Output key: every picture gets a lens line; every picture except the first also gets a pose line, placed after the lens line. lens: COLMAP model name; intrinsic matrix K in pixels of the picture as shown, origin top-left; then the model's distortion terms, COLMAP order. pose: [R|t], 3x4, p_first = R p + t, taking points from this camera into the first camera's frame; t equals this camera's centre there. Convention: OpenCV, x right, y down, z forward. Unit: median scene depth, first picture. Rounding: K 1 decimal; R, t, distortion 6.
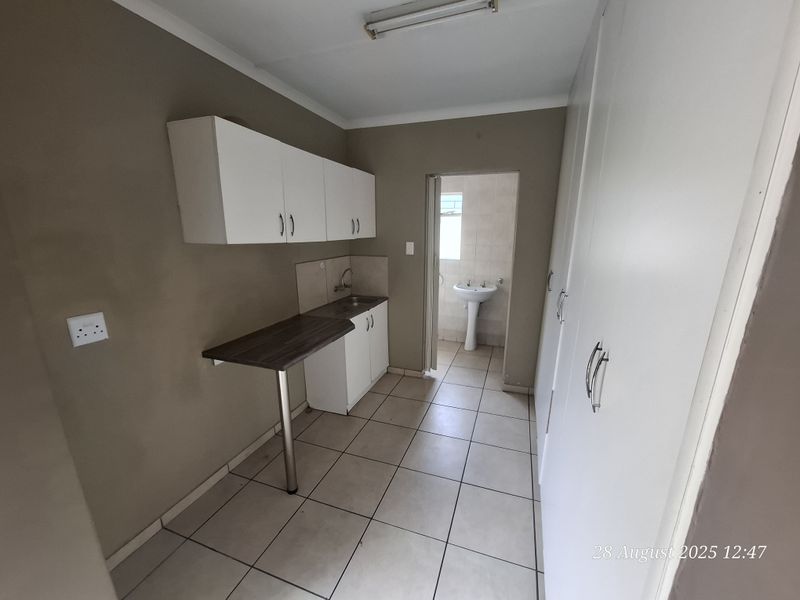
lens RADIAL K [[316.5, 0, 407.5], [0, 316.5, 307.2], [0, 0, 1]] dist [-0.002397, -0.000164]
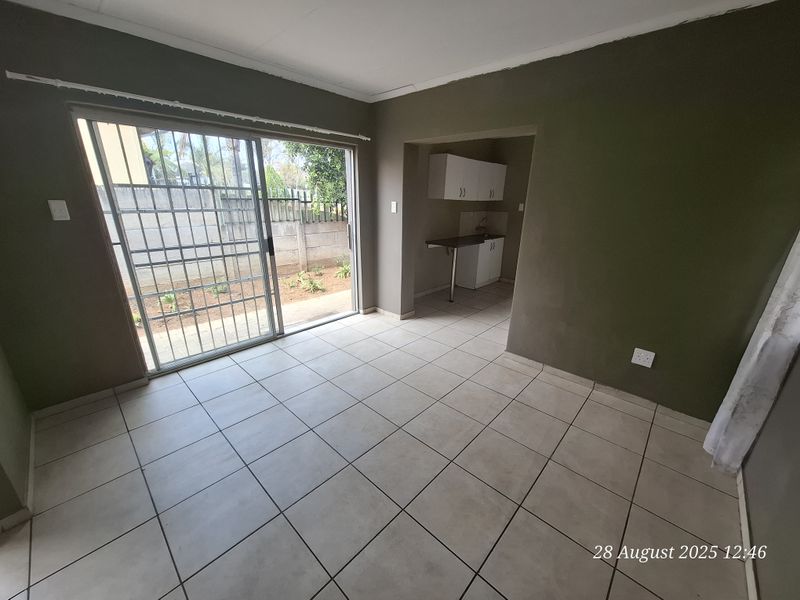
lens RADIAL K [[316.5, 0, 407.5], [0, 316.5, 307.2], [0, 0, 1]] dist [-0.002397, -0.000164]
pose [[0.916147, 0.143861, -0.374138, 0.177045], [-0.113167, 0.988235, 0.102879, 0.273810], [0.384537, -0.051913, 0.921649, -0.970565]]
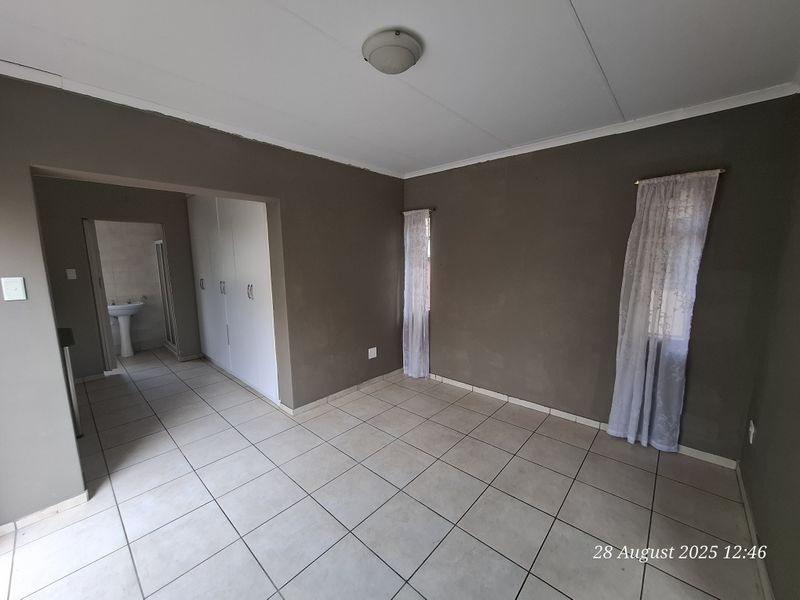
lens RADIAL K [[316.5, 0, 407.5], [0, 316.5, 307.2], [0, 0, 1]] dist [-0.002397, -0.000164]
pose [[0.376734, -0.147056, 0.914574, -0.686753], [0.236382, 0.969893, 0.058580, 0.188685], [-0.895653, 0.194120, 0.400153, -0.683047]]
